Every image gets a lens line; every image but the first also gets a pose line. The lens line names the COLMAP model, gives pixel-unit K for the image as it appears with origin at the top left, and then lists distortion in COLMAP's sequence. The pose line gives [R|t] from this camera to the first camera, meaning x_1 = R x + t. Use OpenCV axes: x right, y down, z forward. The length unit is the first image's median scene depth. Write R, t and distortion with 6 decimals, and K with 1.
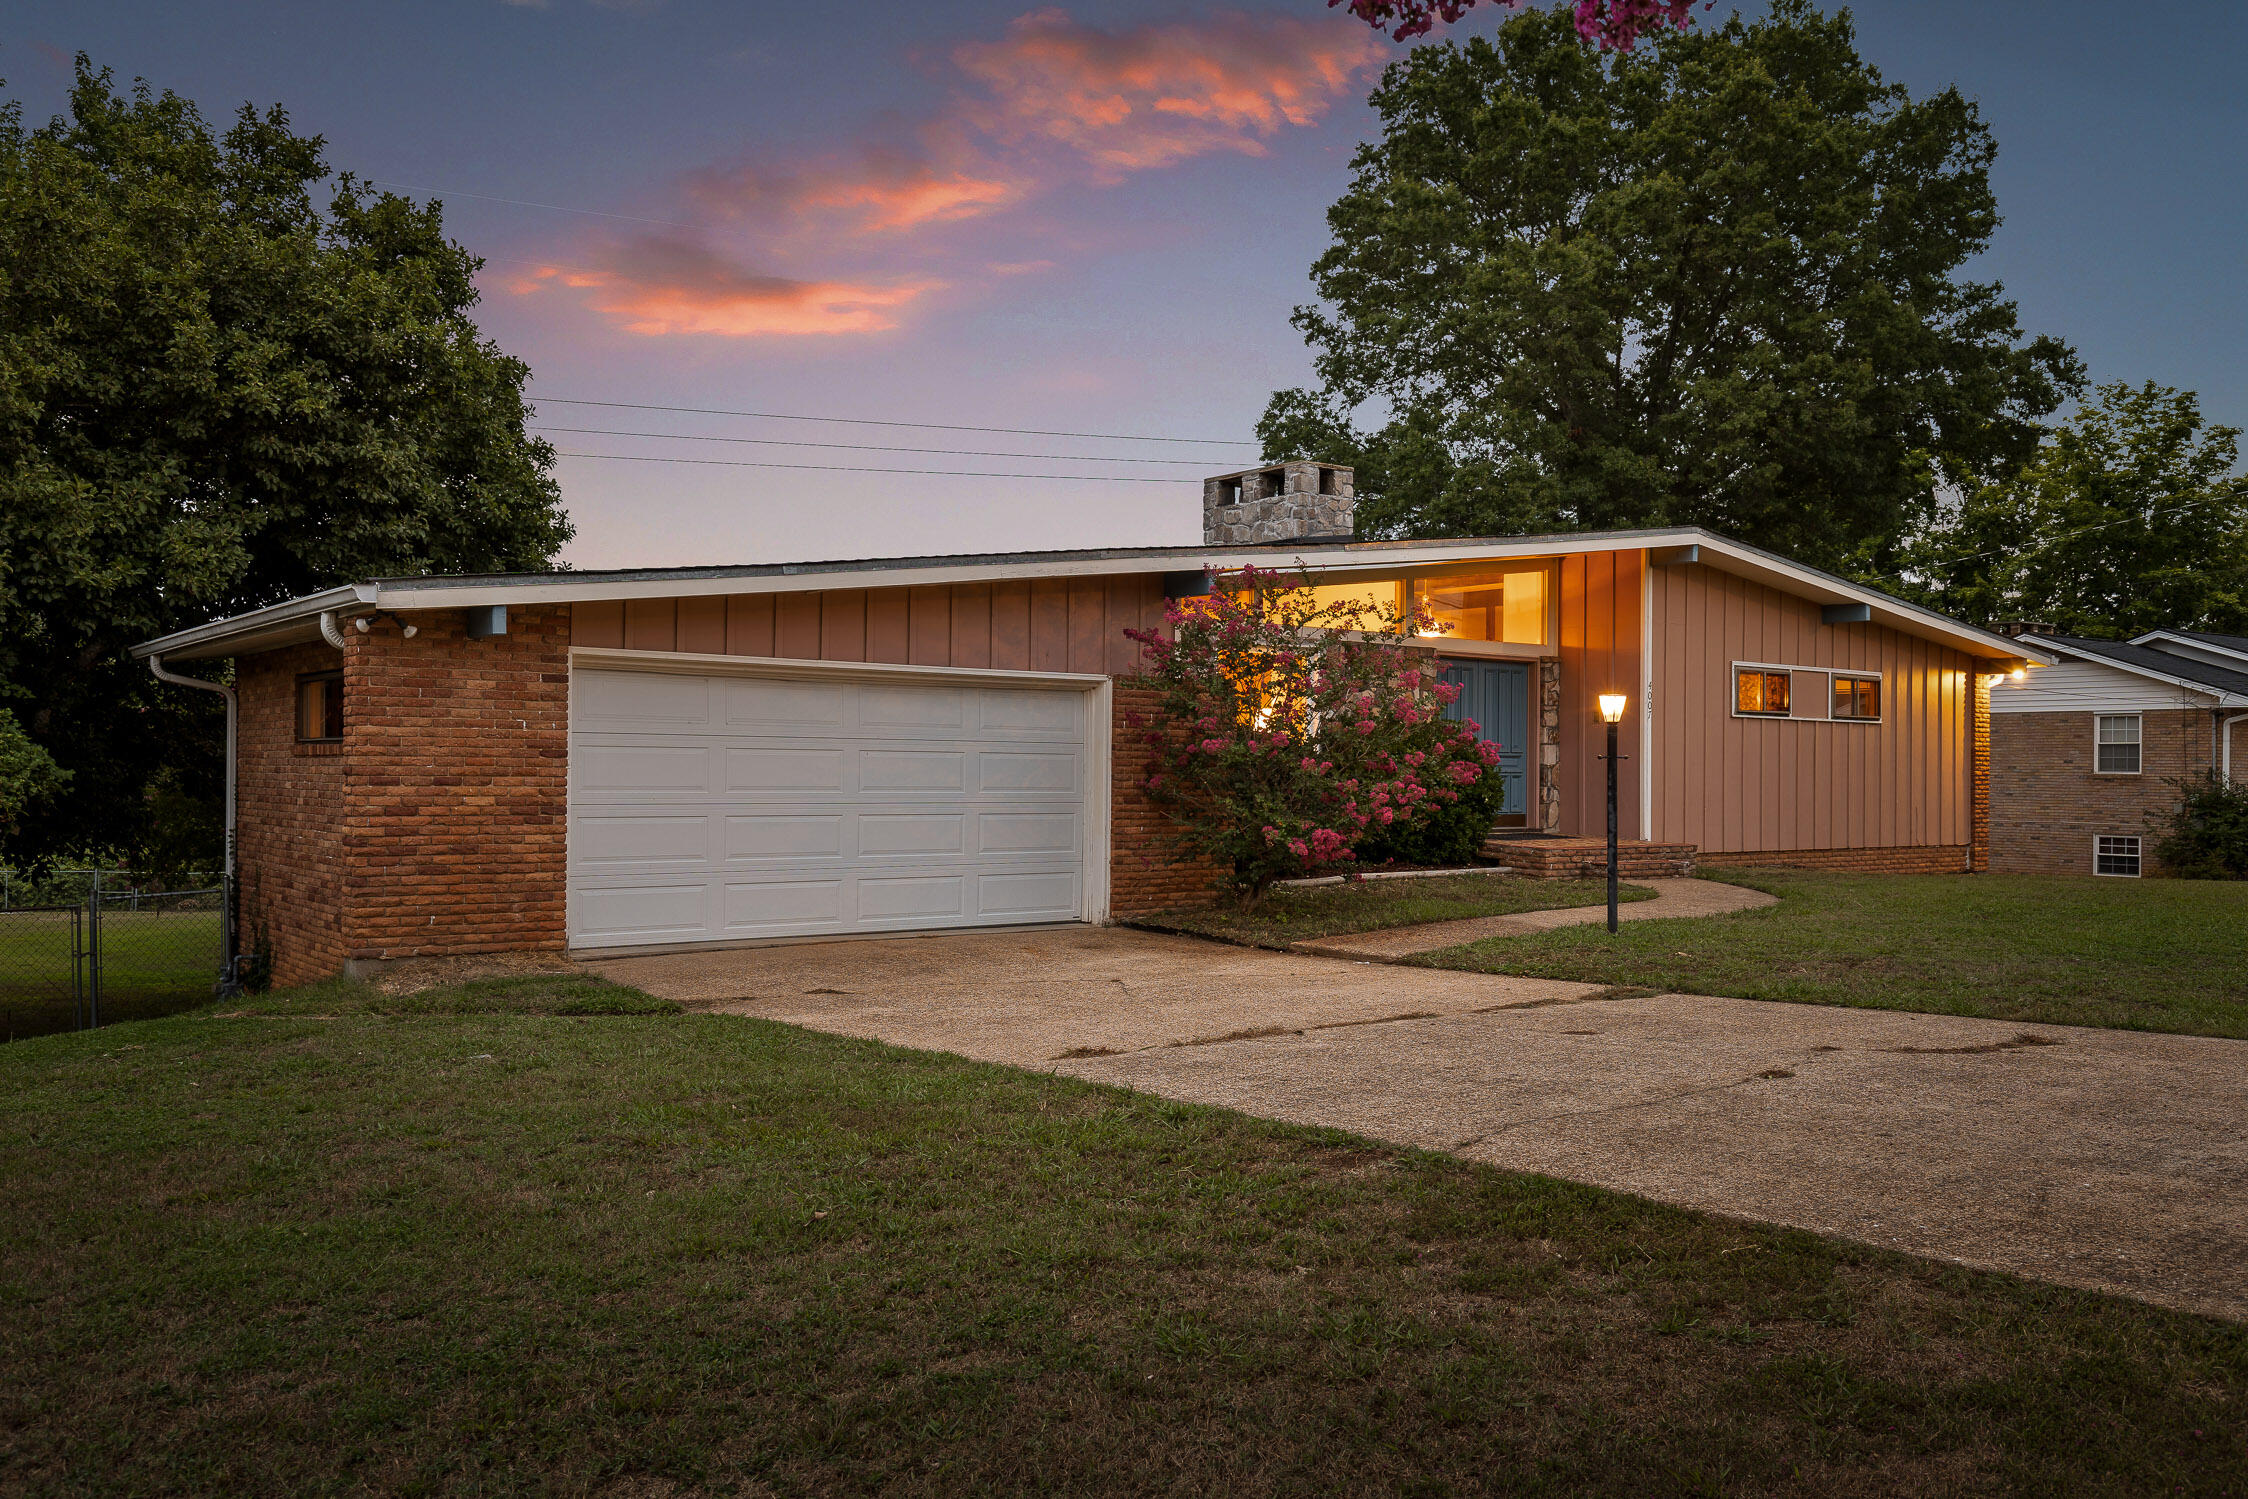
lens RADIAL K [[1845.0, 0, 1148.7], [0, 1845.0, 765.0], [0, 0, 1]] dist [0.053509, -0.078000]
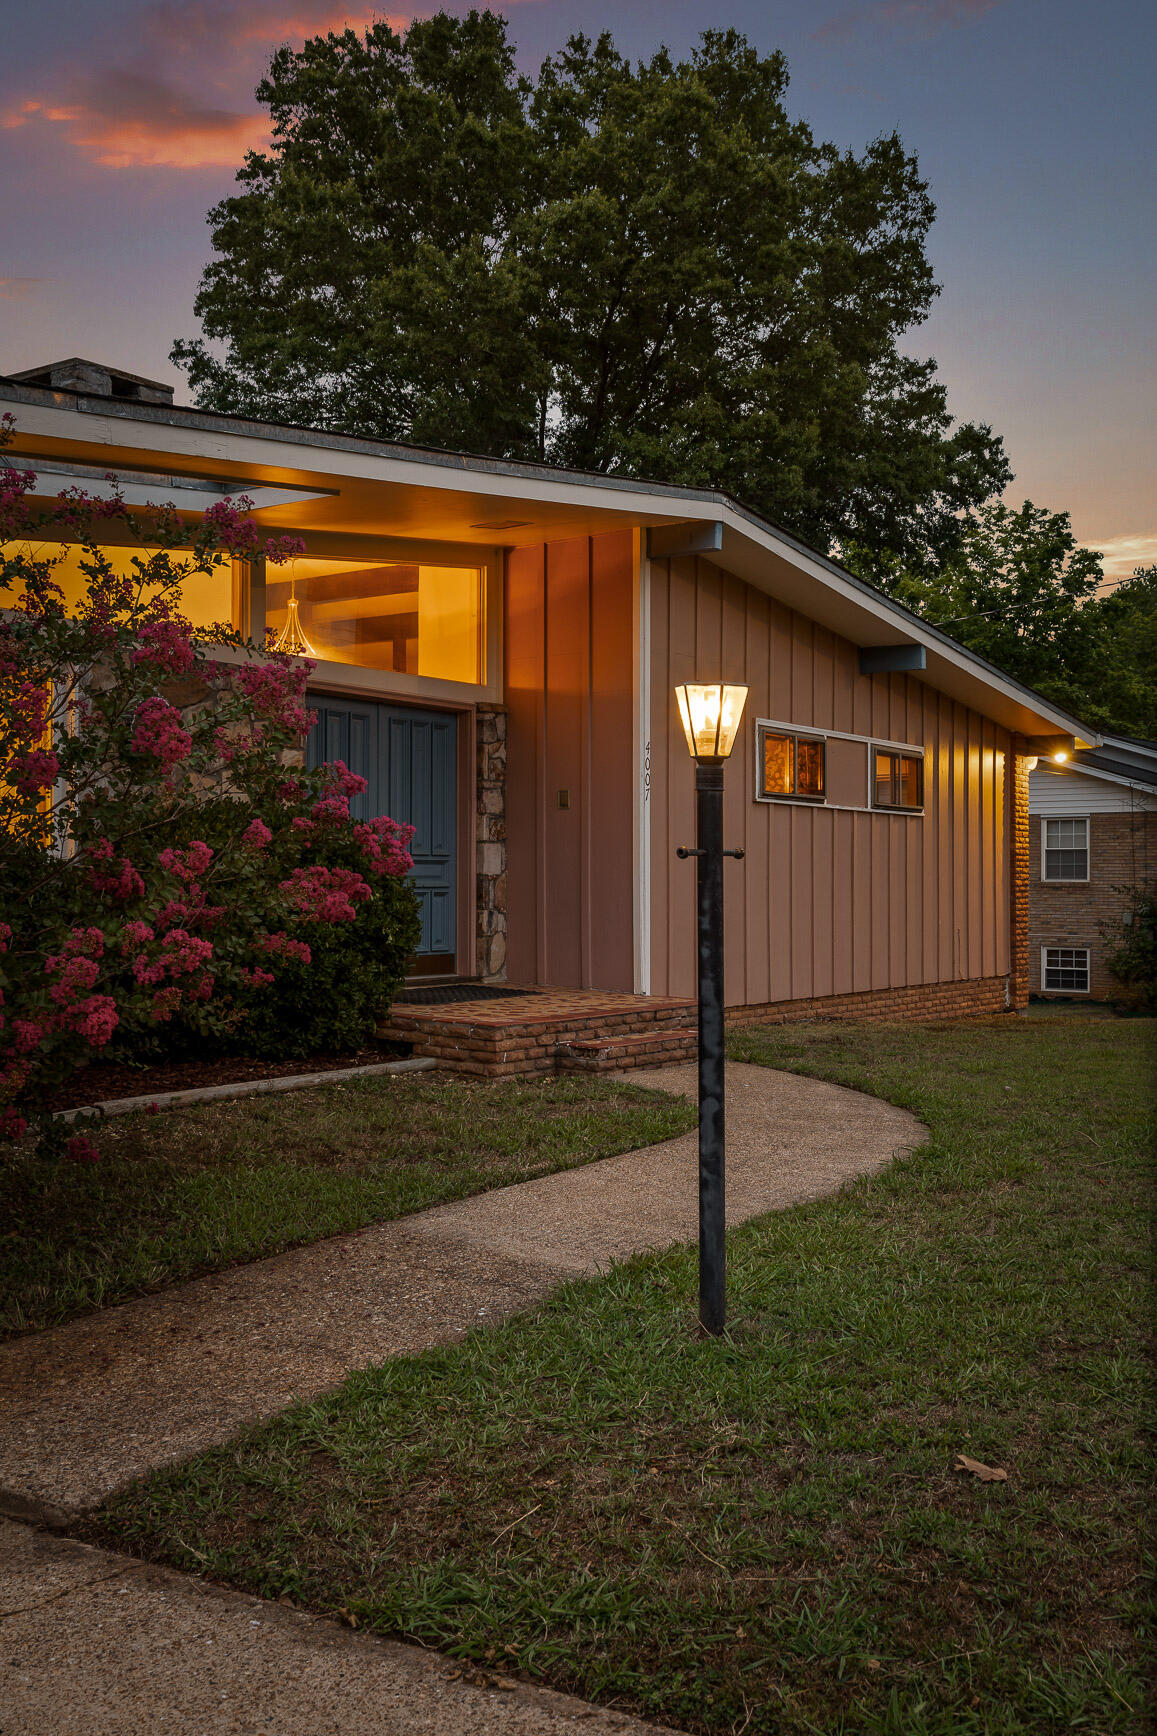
lens RADIAL K [[1683.2, 0, 578.5], [0, 1683.2, 868.0], [0, 0, 1]] dist [0.008451, 0.007191]
pose [[0.959798, -0.003492, 0.280668, 0.061197], [0.004684, 0.999983, -0.003576, -0.000184], [-0.280651, 0.004747, 0.959798, 0.320597]]
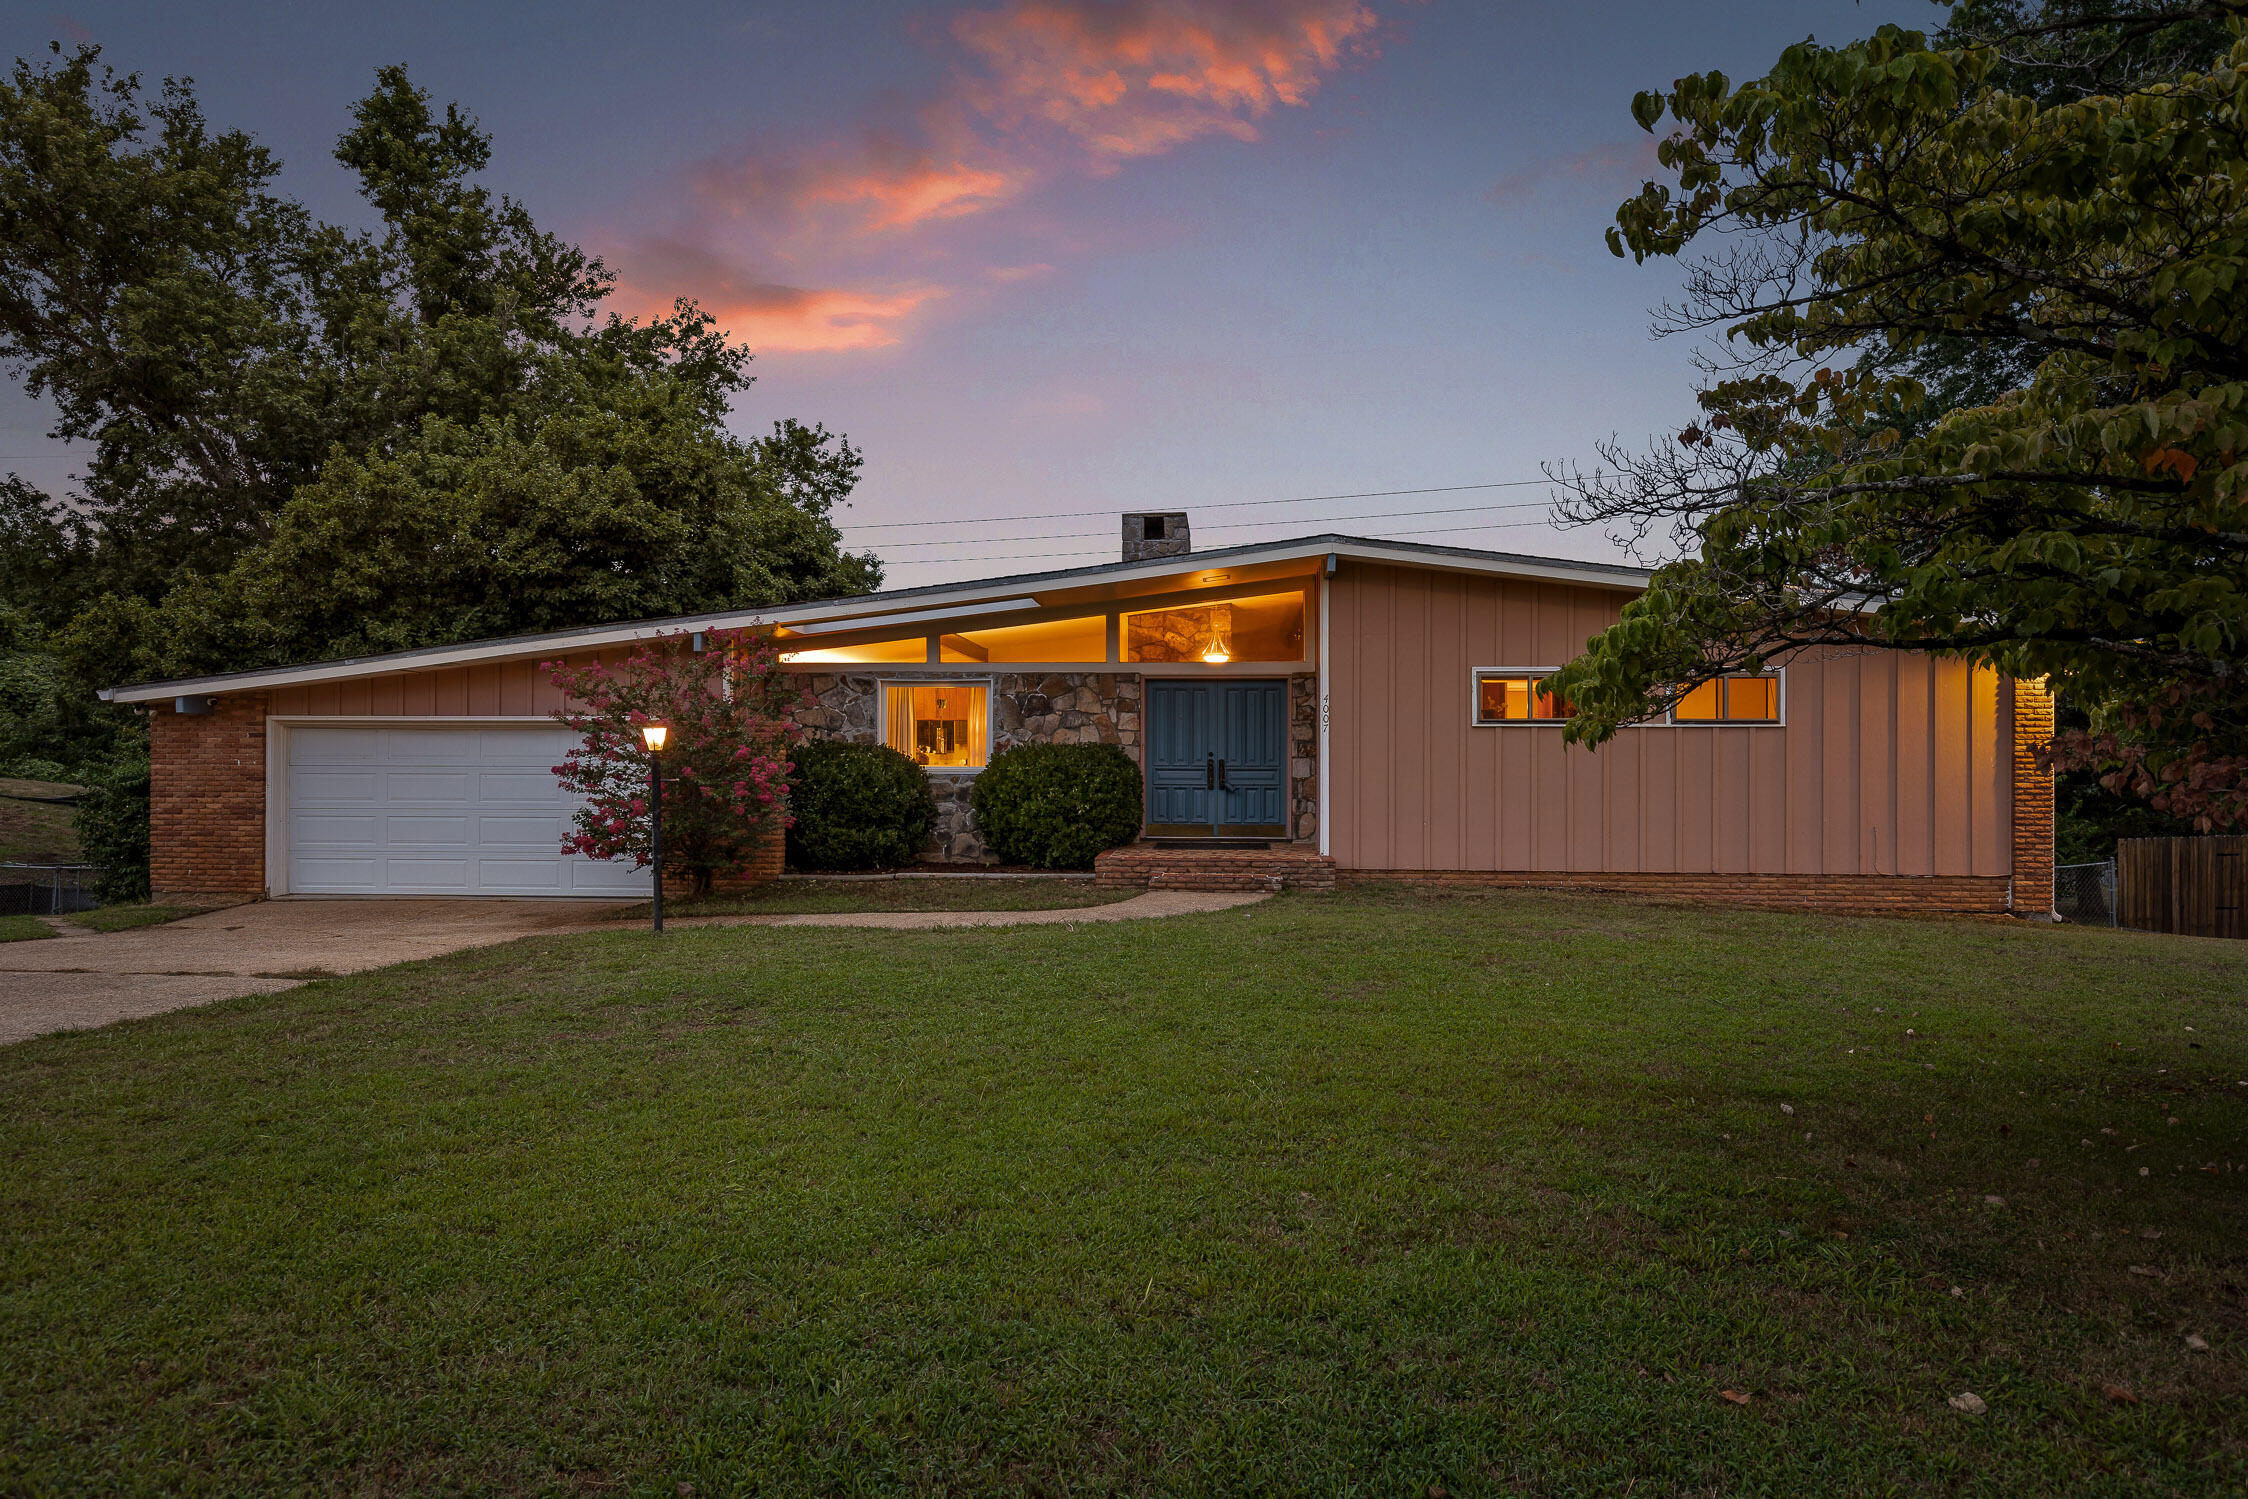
lens RADIAL K [[1389.2, 0, 1124.0], [0, 1389.2, 749.5], [0, 0, 1]] dist [0.000305, -0.000284]
pose [[0.718032, -0.012391, -0.695900, 0.496730], [0.007181, 0.999920, -0.010395, -0.006072], [0.695973, 0.002467, 0.718063, 0.273265]]
